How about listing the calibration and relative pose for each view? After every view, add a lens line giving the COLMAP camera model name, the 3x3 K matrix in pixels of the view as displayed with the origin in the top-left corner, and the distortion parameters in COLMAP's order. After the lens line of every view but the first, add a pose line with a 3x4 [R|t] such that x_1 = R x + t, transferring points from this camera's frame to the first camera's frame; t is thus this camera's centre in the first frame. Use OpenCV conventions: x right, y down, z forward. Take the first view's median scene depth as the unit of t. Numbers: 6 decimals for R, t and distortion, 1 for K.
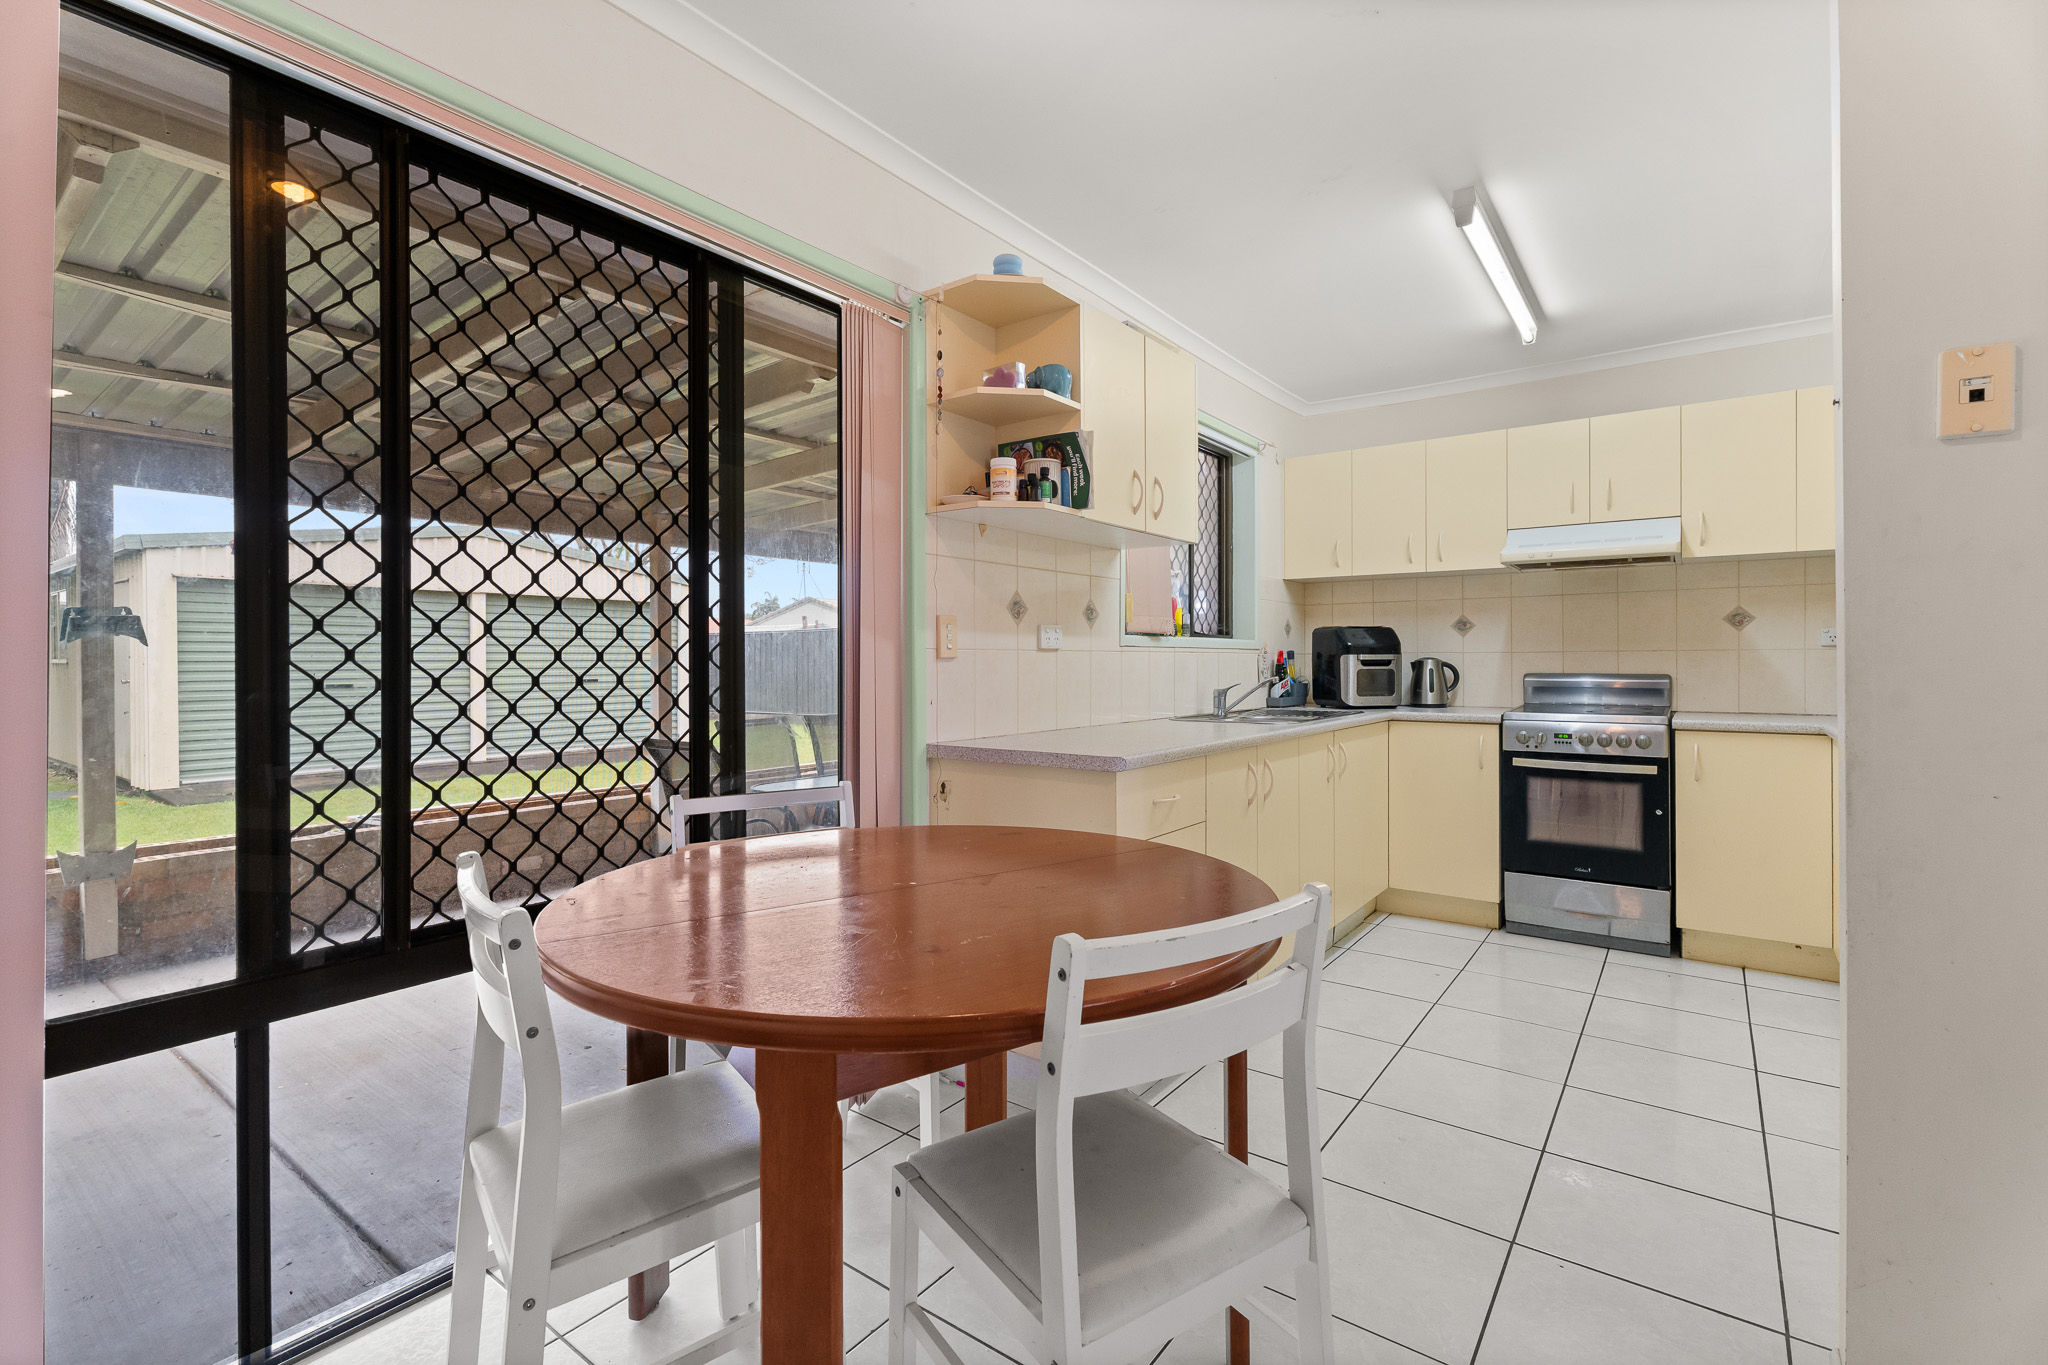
lens RADIAL K [[914.9, 0, 1020.1], [0, 914.9, 661.2], [0, 0, 1]] dist [0.000576, 0.000882]
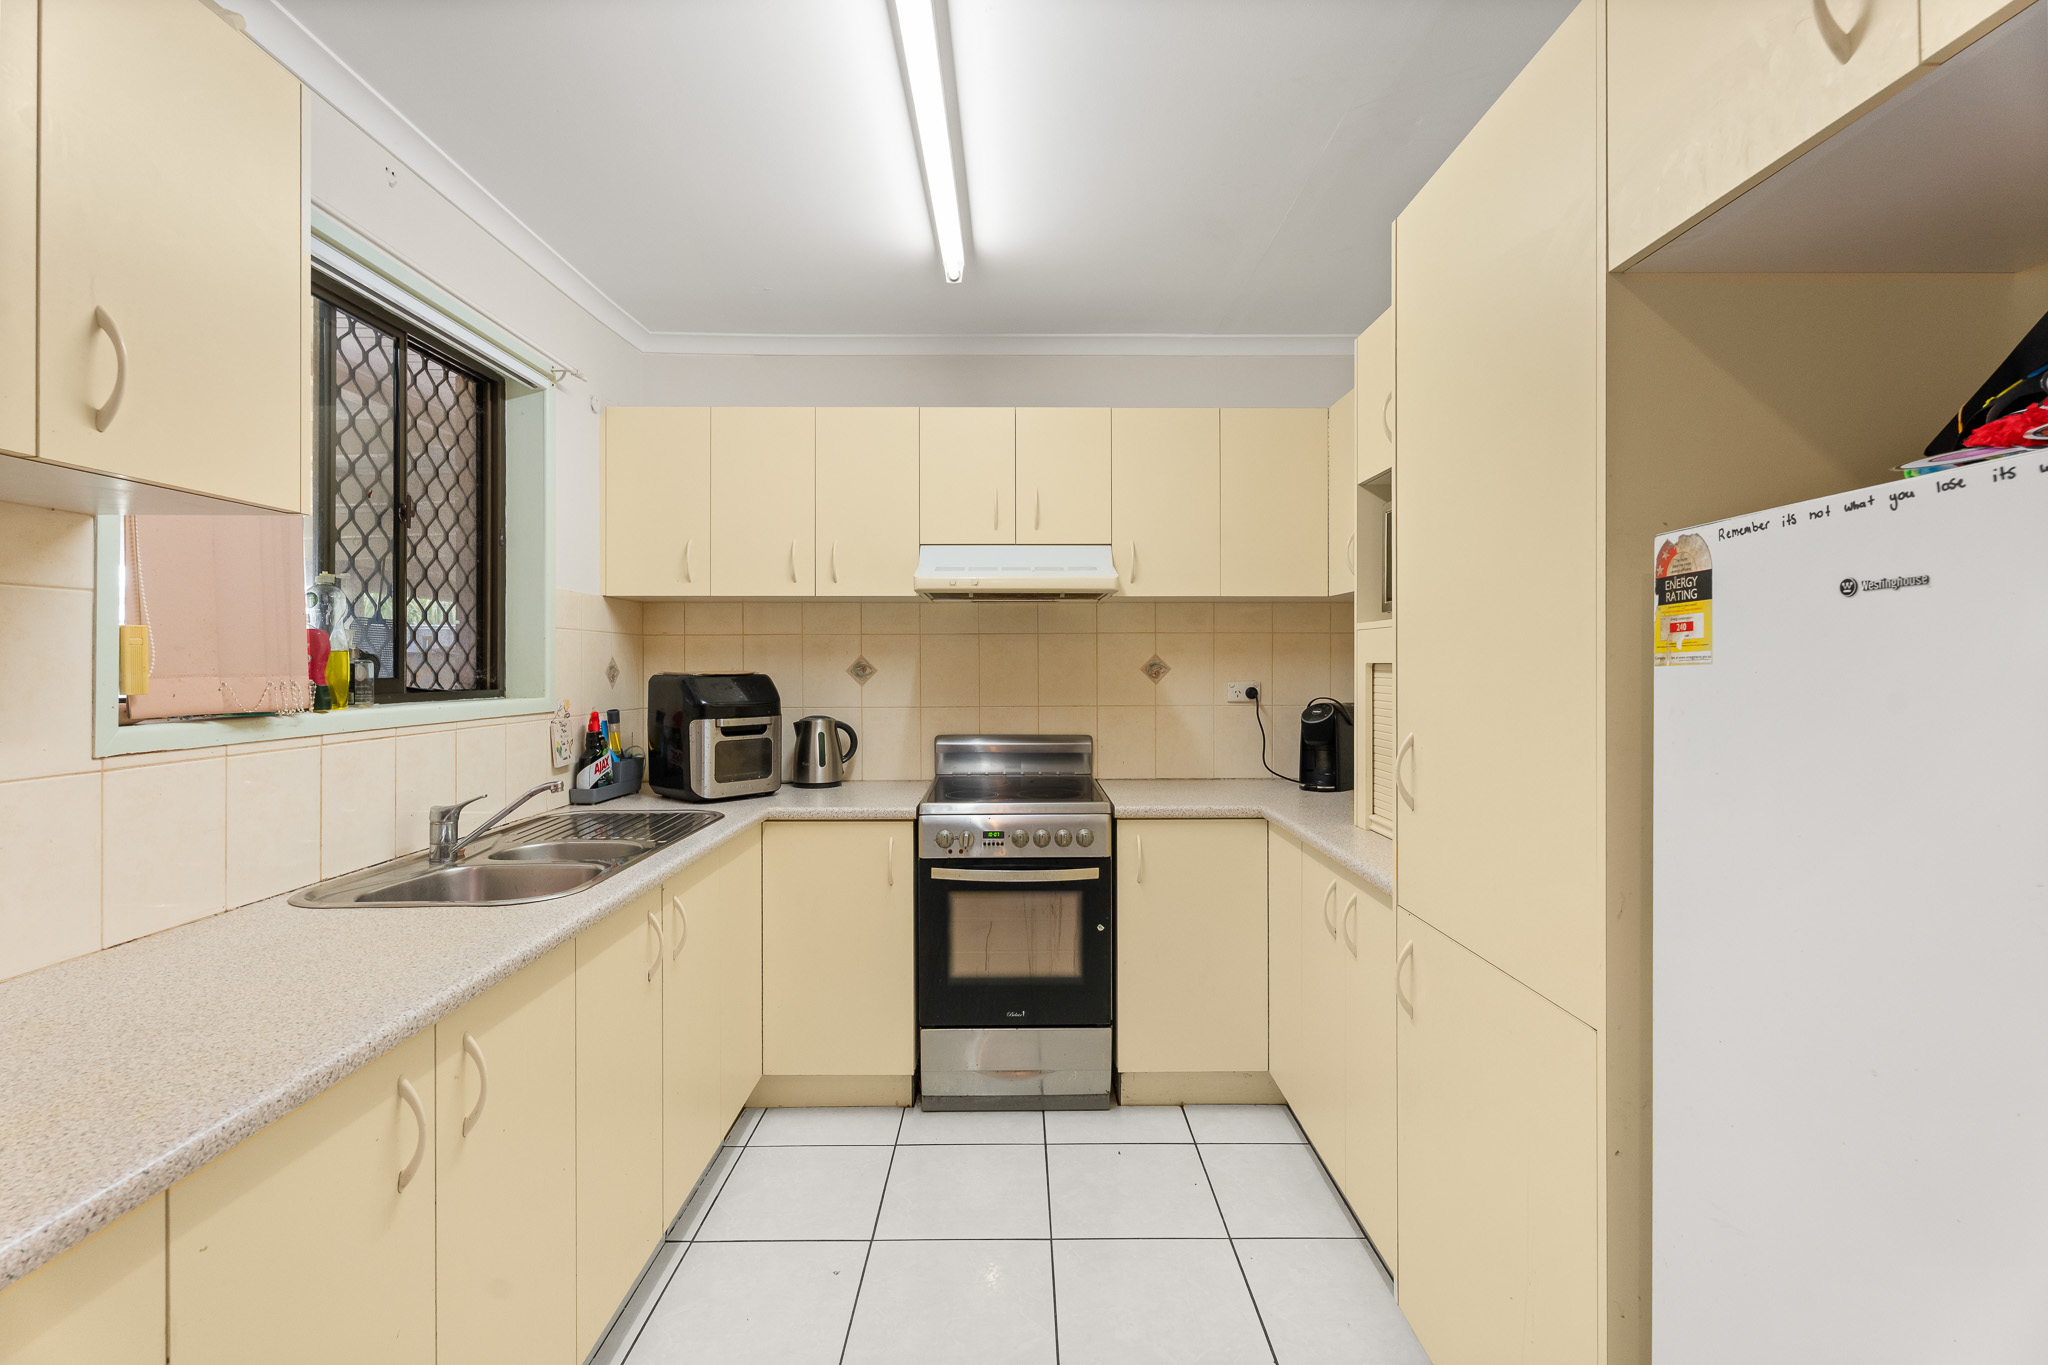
lens RADIAL K [[914.9, 0, 1020.1], [0, 914.9, 661.2], [0, 0, 1]] dist [0.000576, 0.000882]
pose [[0.798446, 0.002556, 0.602061, 0.165298], [0.000466, 0.999988, -0.004863, -0.049366], [-0.602066, 0.004163, 0.798435, 0.388092]]
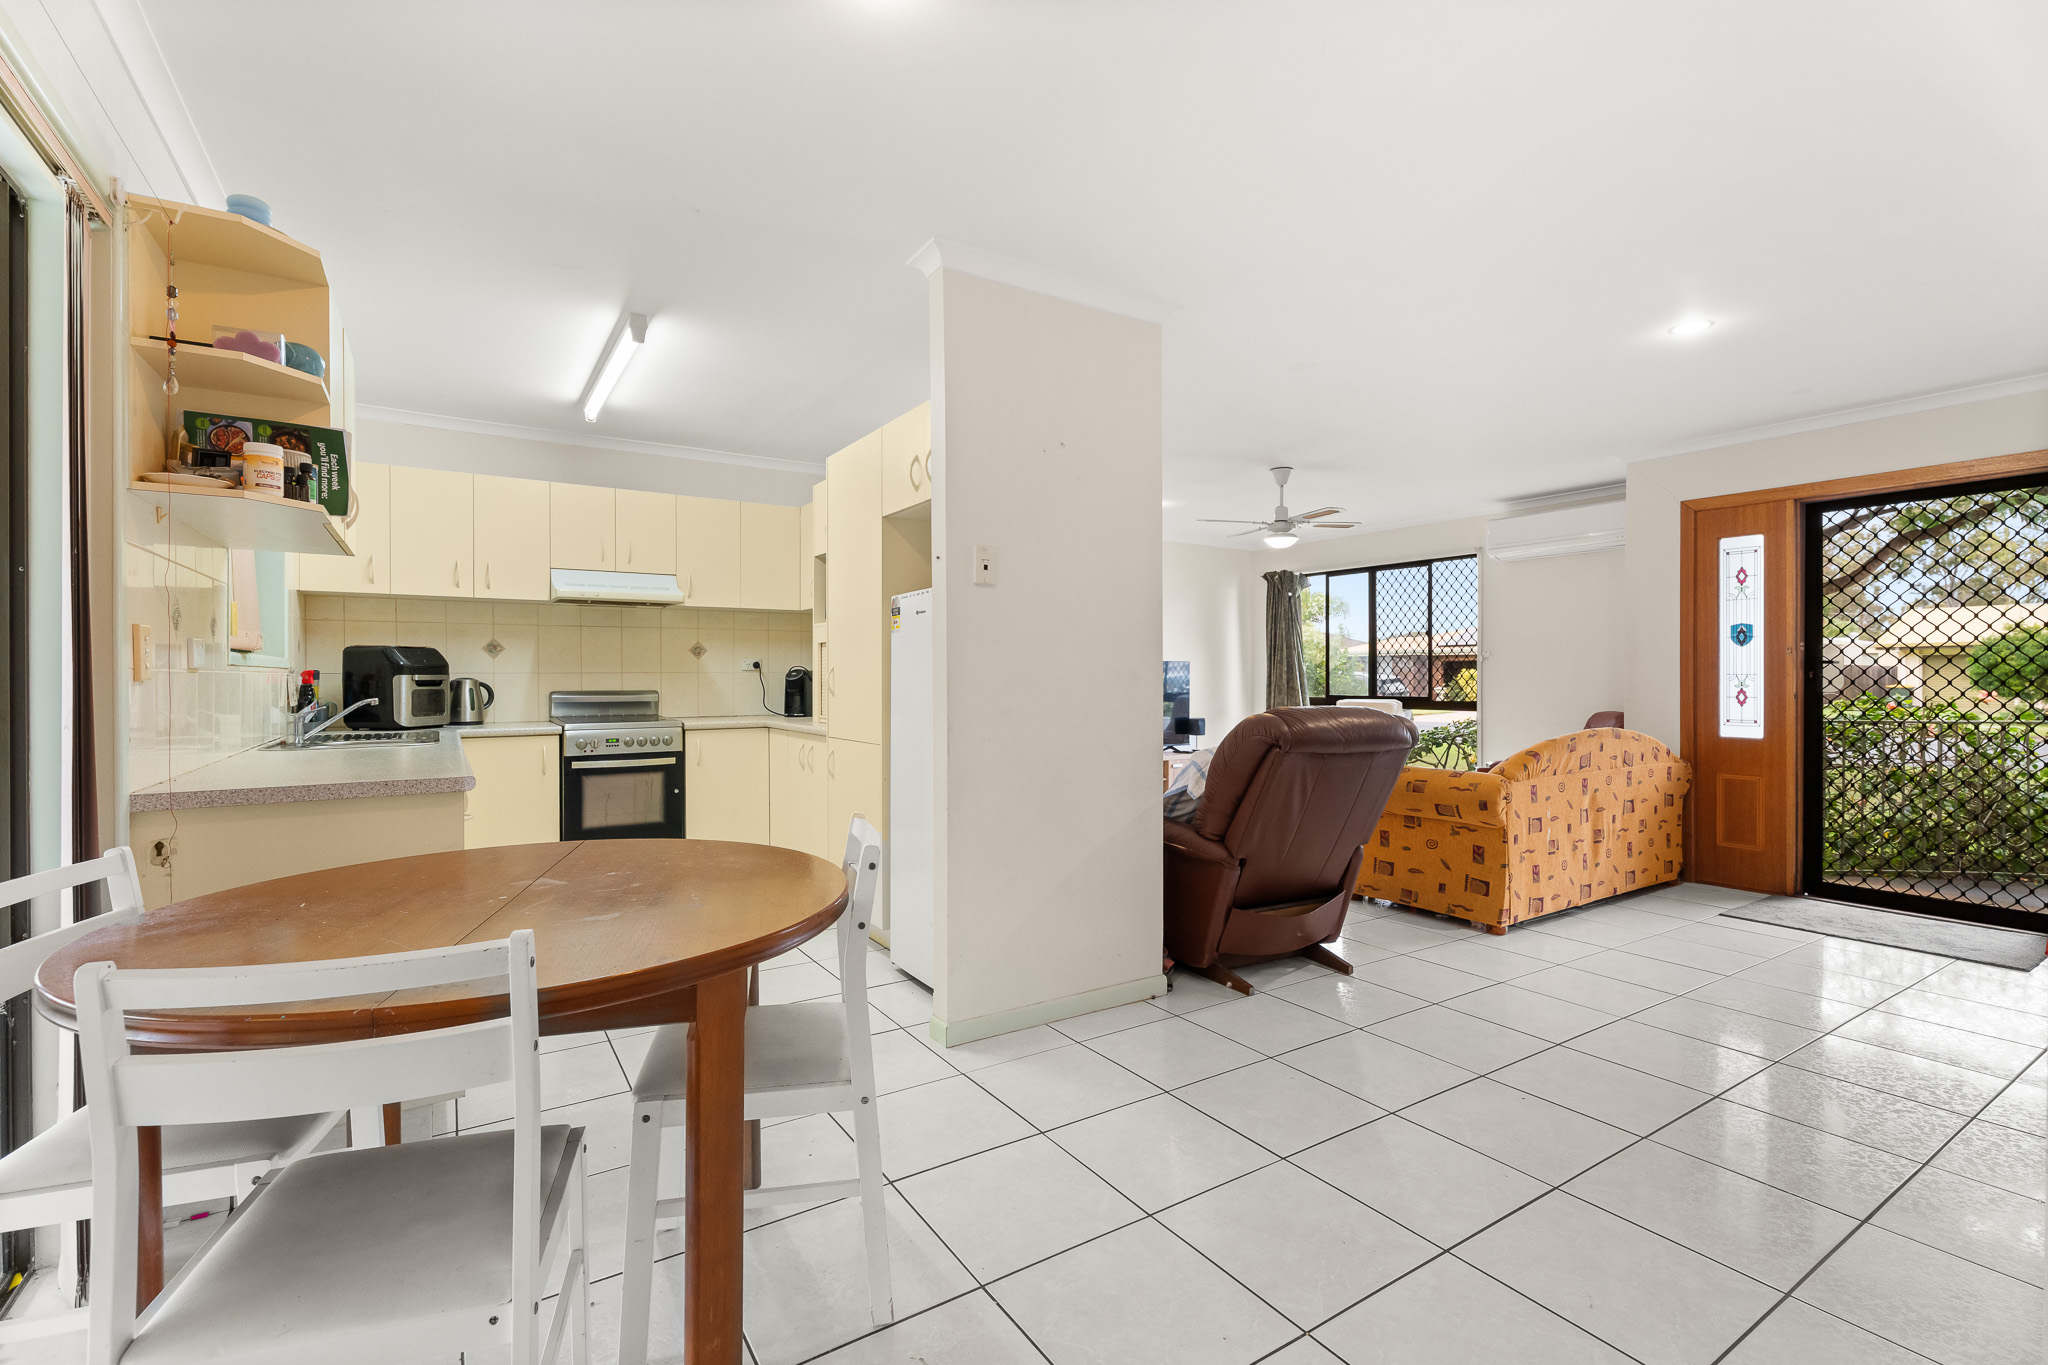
lens RADIAL K [[911.1, 0, 1024.0], [0, 911.1, 682.5], [0, 0, 1]] dist [0.001830, 0.000632]
pose [[0.348549, -0.005247, 0.937276, -0.362845], [0.002473, 0.999986, 0.004679, -0.002235], [-0.937287, 0.000687, 0.348557, 0.031943]]
